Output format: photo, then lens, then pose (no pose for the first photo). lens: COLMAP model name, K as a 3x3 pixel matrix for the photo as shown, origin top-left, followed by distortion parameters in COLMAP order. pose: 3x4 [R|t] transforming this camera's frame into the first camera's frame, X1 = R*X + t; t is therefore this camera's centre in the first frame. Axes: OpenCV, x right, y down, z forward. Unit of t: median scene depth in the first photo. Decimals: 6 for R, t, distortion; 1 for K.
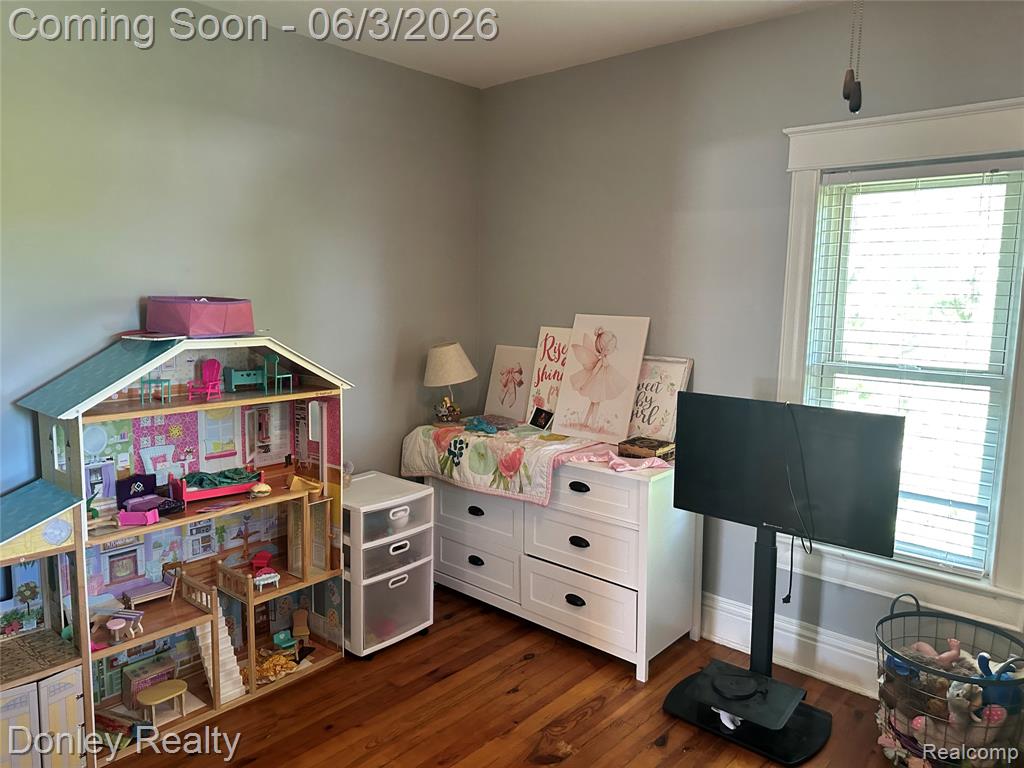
lens RADIAL K [[713.5, 0, 517.2], [0, 713.5, 387.9], [0, 0, 1]] dist [0.112307, -0.145665]
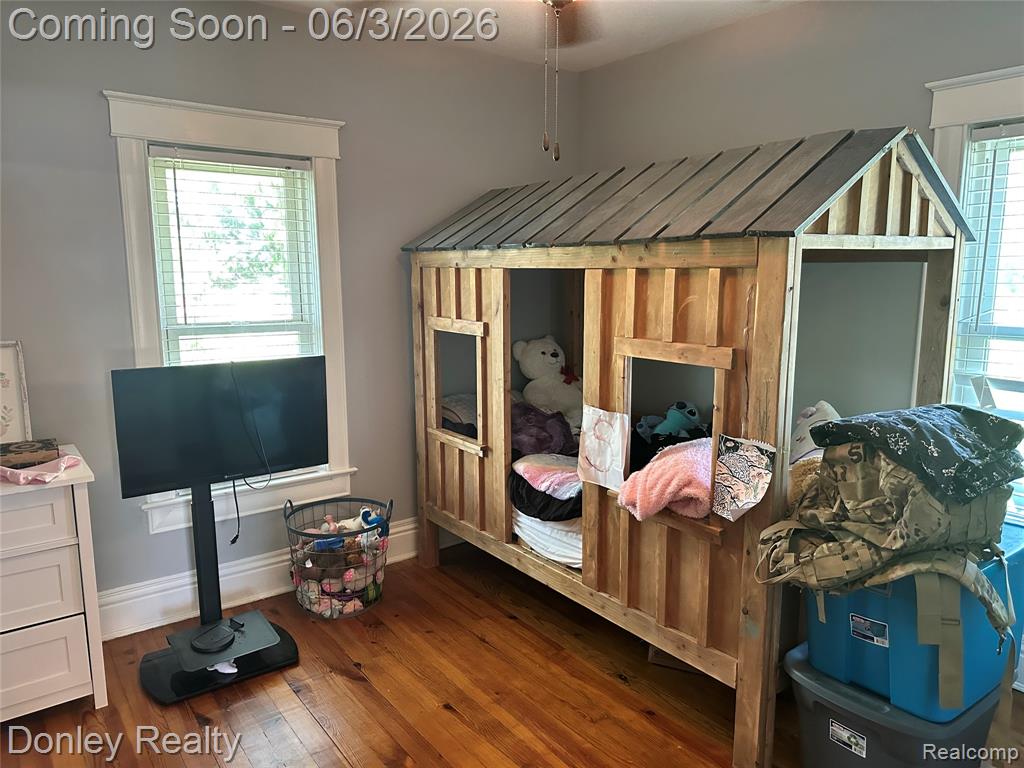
lens RADIAL K [[713.5, 0, 517.2], [0, 713.5, 387.9], [0, 0, 1]] dist [0.112307, -0.145665]
pose [[0.209560, -0.180305, 0.961028, -0.552436], [0.131586, 0.979111, 0.155004, -0.050371], [-0.968901, 0.093976, 0.228908, 0.302593]]
